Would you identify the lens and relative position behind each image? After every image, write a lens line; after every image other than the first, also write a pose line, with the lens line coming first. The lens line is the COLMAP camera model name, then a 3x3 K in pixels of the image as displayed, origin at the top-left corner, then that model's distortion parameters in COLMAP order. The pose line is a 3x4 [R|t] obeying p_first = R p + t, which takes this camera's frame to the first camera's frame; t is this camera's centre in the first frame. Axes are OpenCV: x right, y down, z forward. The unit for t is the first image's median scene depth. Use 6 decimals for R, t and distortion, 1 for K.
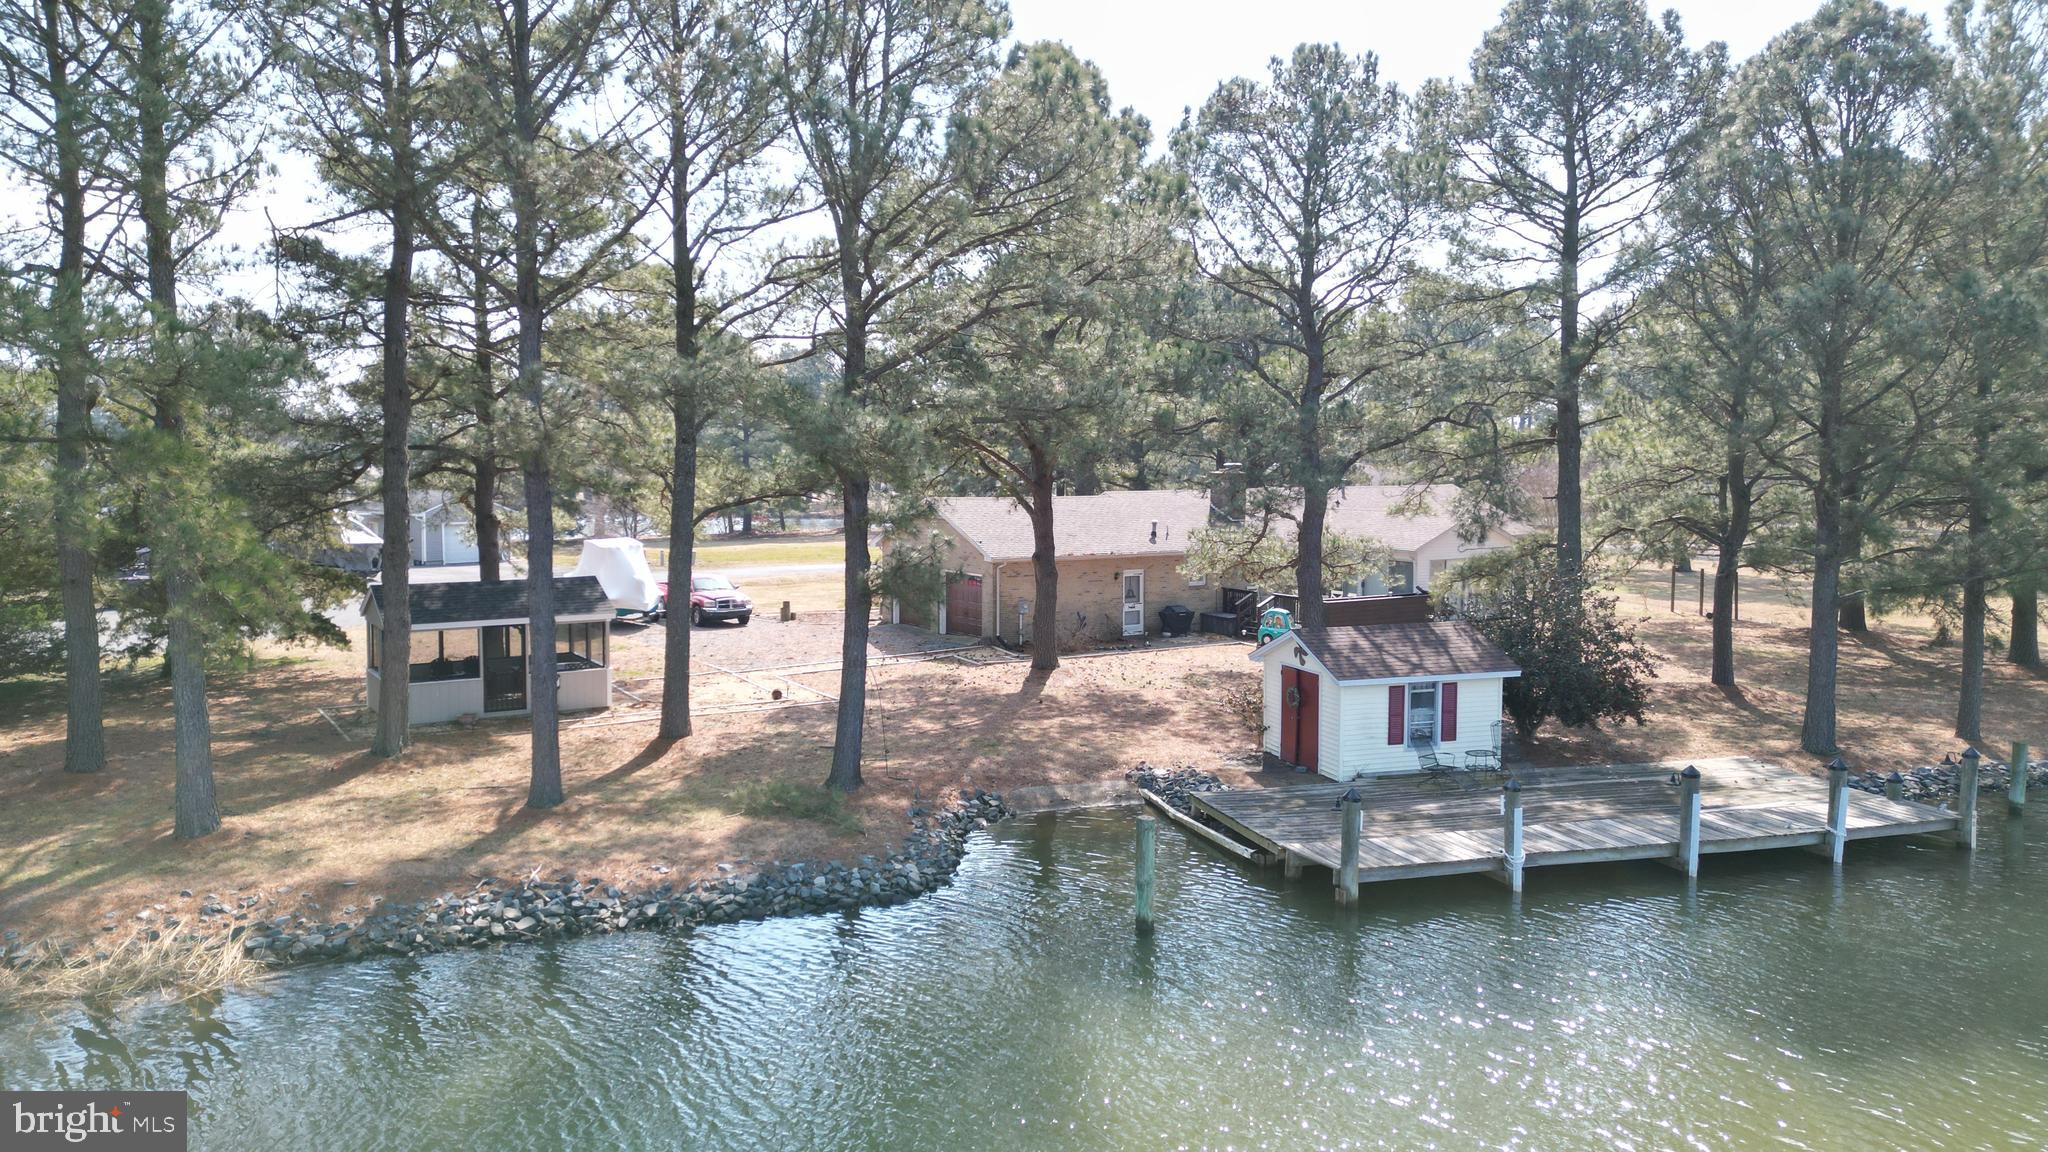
lens RADIAL K [[1436.6, 0, 1016.6], [0, 1436.6, 586.8], [0, 0, 1]] dist [0.044490, -0.030559]
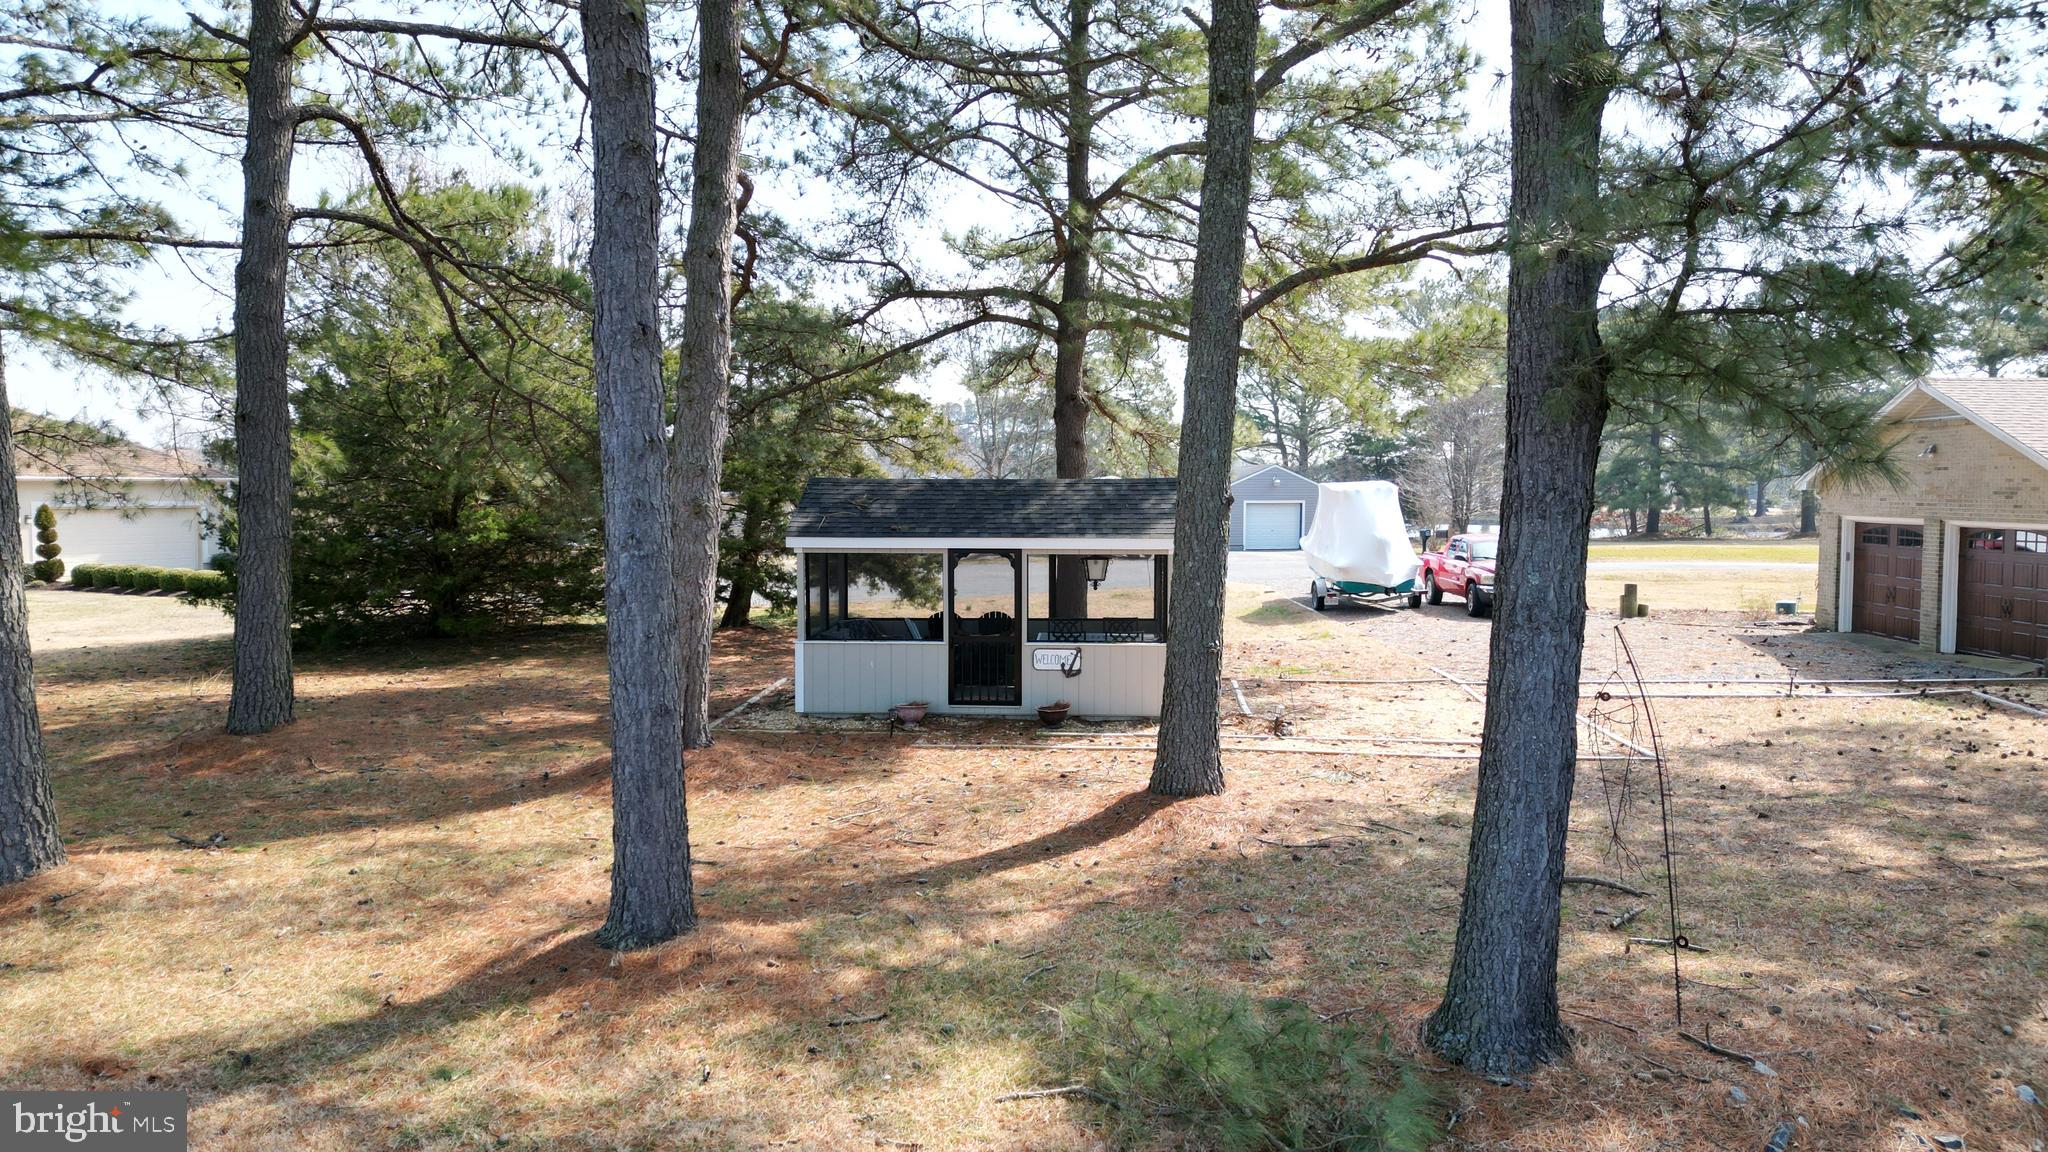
lens RADIAL K [[1436.6, 0, 1014.2], [0, 1436.6, 570.9], [0, 0, 1]] dist [0.044490, -0.030559]
pose [[0.806936, 0.034208, -0.589648, -0.025854], [-0.055409, 0.998303, -0.017911, 0.049368], [0.588034, 0.047125, 0.807462, 0.633769]]
